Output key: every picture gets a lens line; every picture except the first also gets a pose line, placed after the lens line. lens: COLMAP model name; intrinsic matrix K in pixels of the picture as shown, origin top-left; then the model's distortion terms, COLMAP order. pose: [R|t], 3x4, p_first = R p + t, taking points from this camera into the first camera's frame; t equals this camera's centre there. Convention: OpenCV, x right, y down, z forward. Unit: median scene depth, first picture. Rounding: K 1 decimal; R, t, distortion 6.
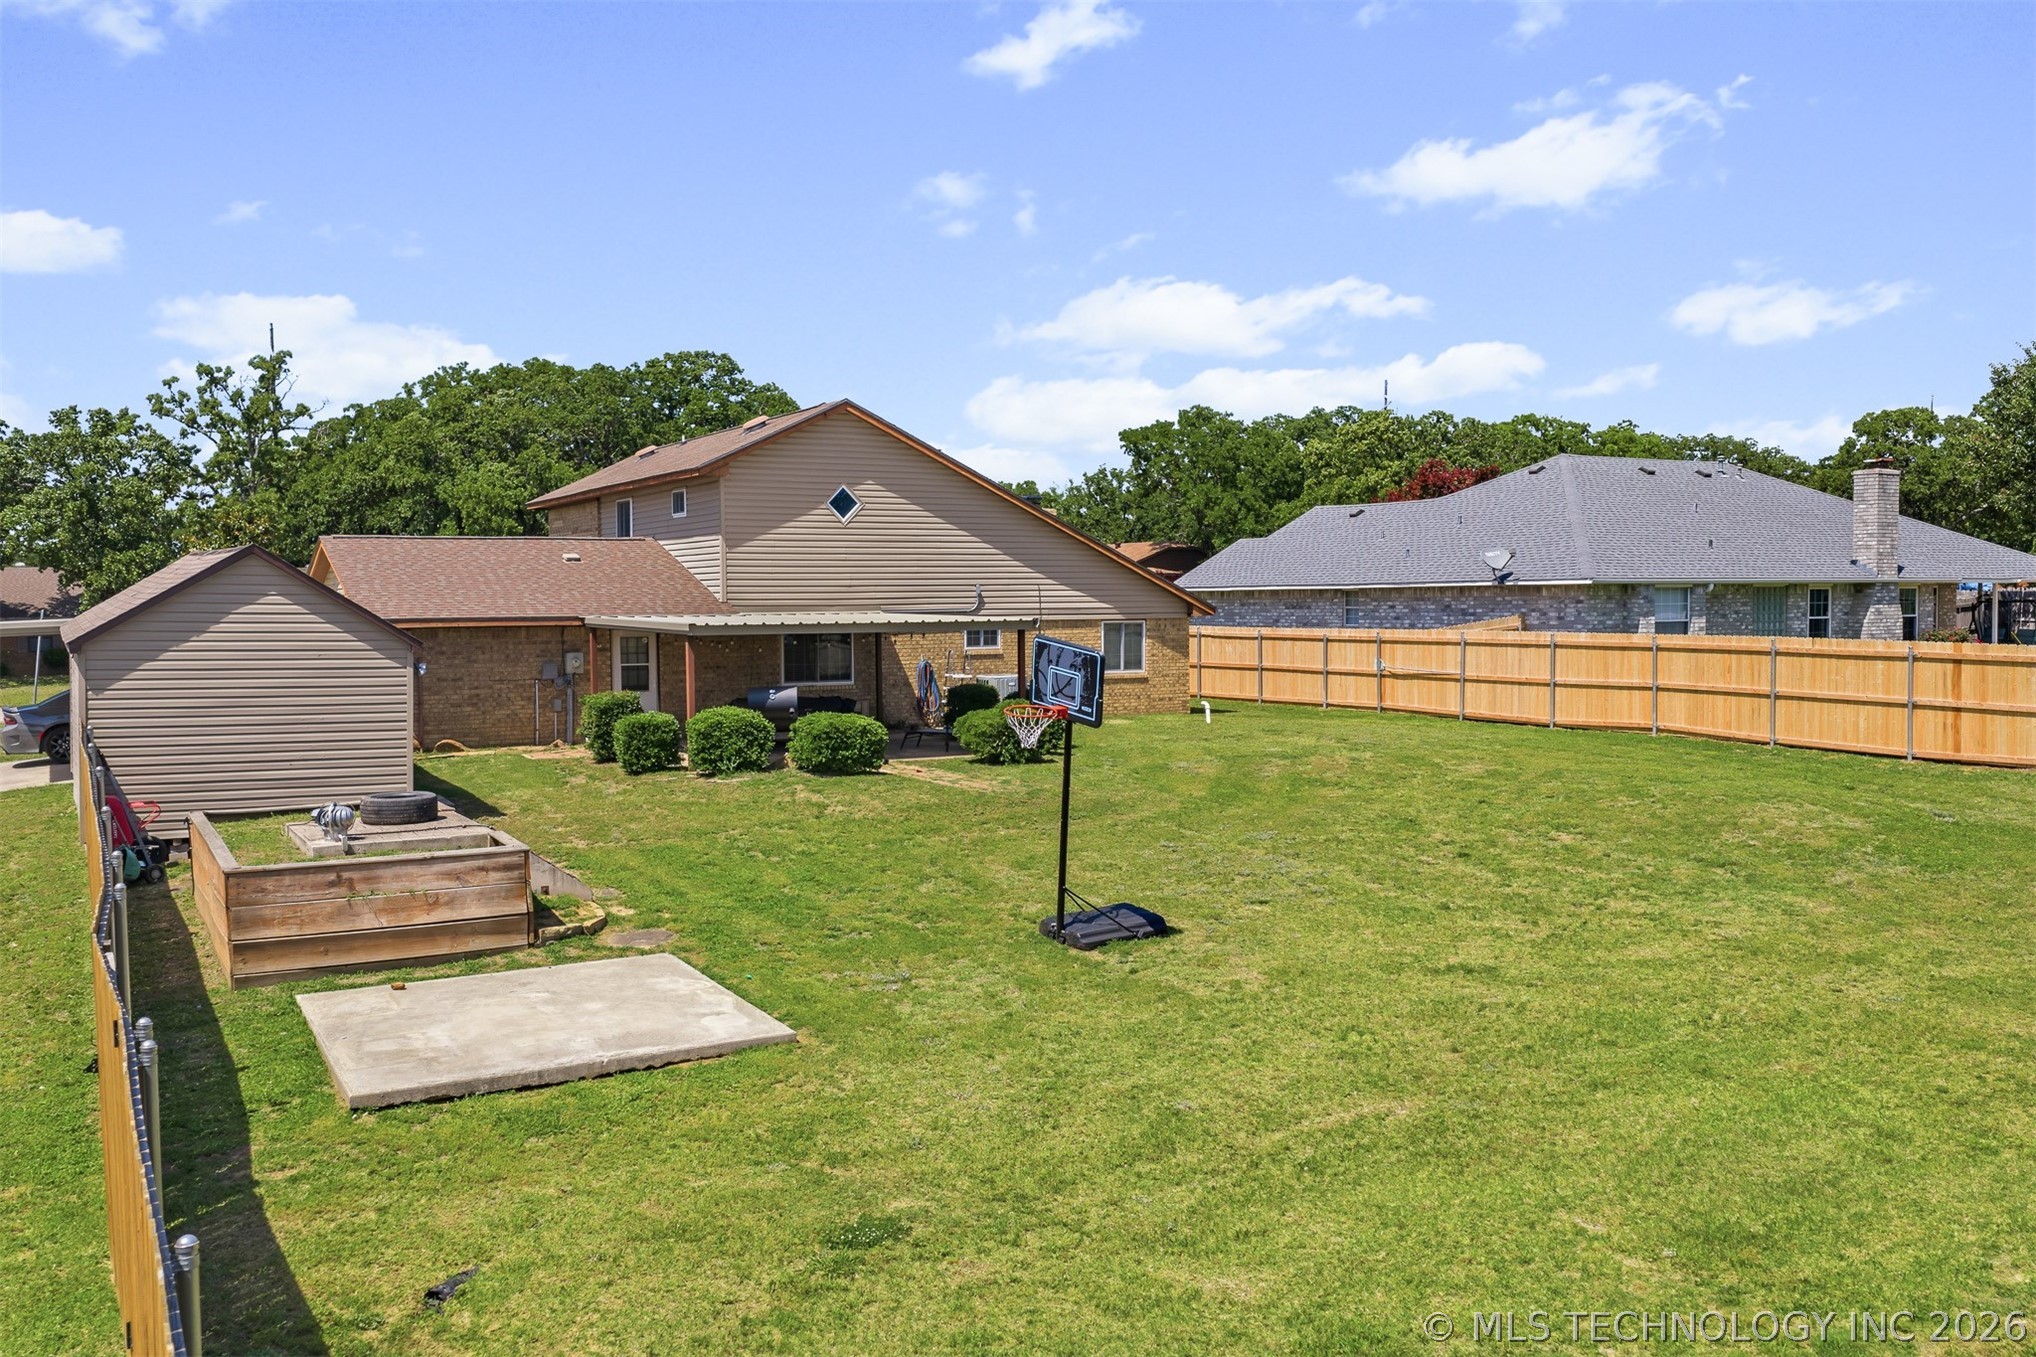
lens RADIAL K [[1656.8, 0, 1018.0], [0, 1656.8, 678.5], [0, 0, 1]] dist [-0.000205, -0.002154]
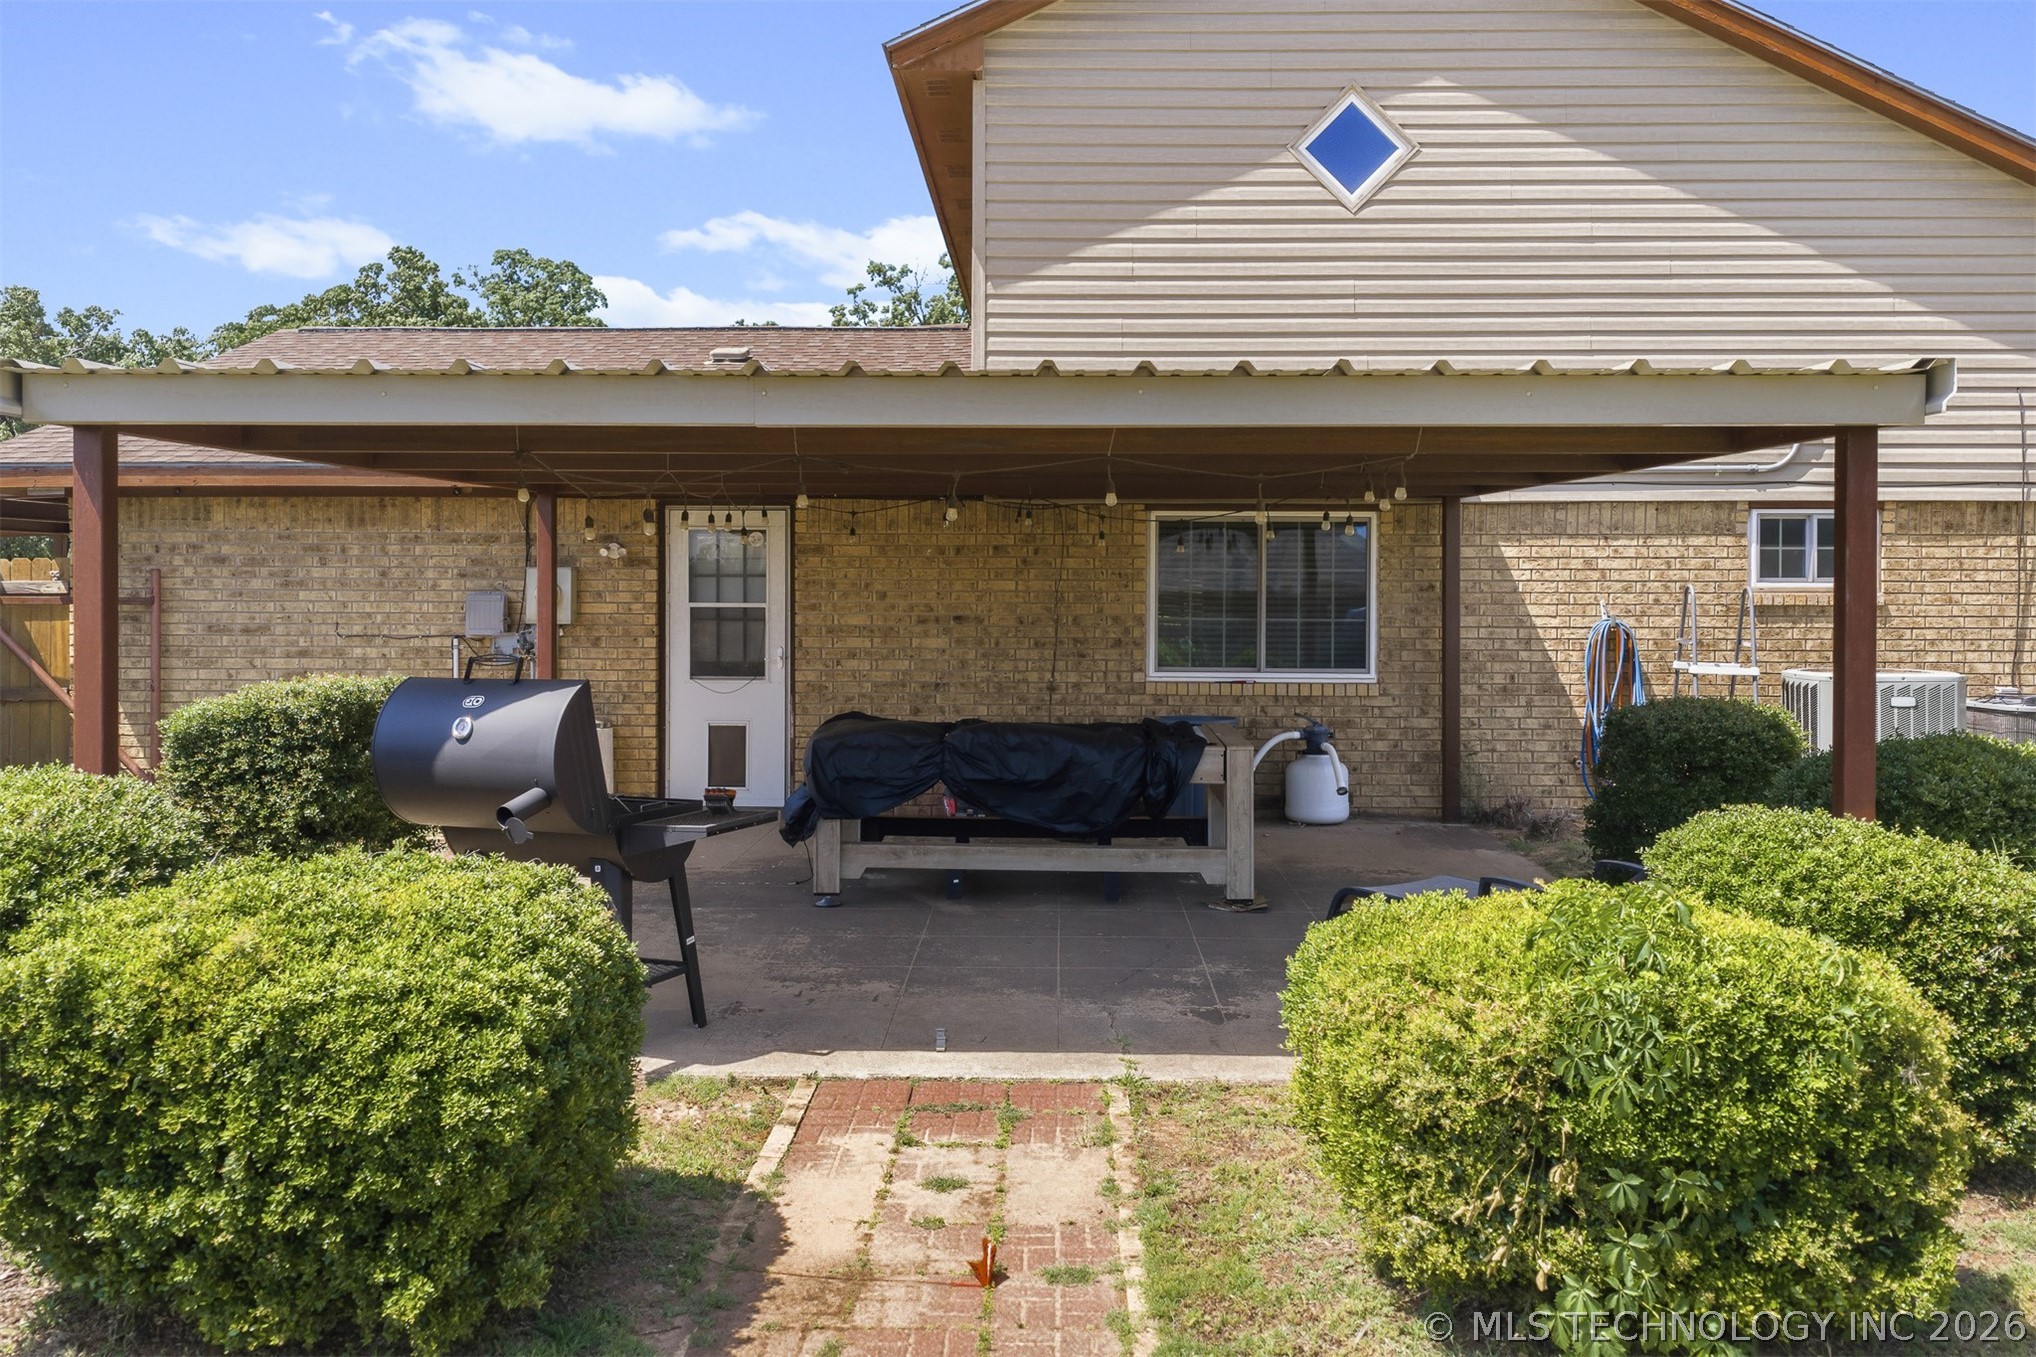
lens RADIAL K [[1715.4, 0, 1022.4], [0, 1715.4, 603.8], [0, 0, 1]] dist [-0.000643, -0.011348]
pose [[0.862354, 0.016021, -0.506052, 0.015431], [-0.033199, 0.999137, -0.024943, -0.001305], [0.505216, 0.038310, 0.862142, 0.647815]]
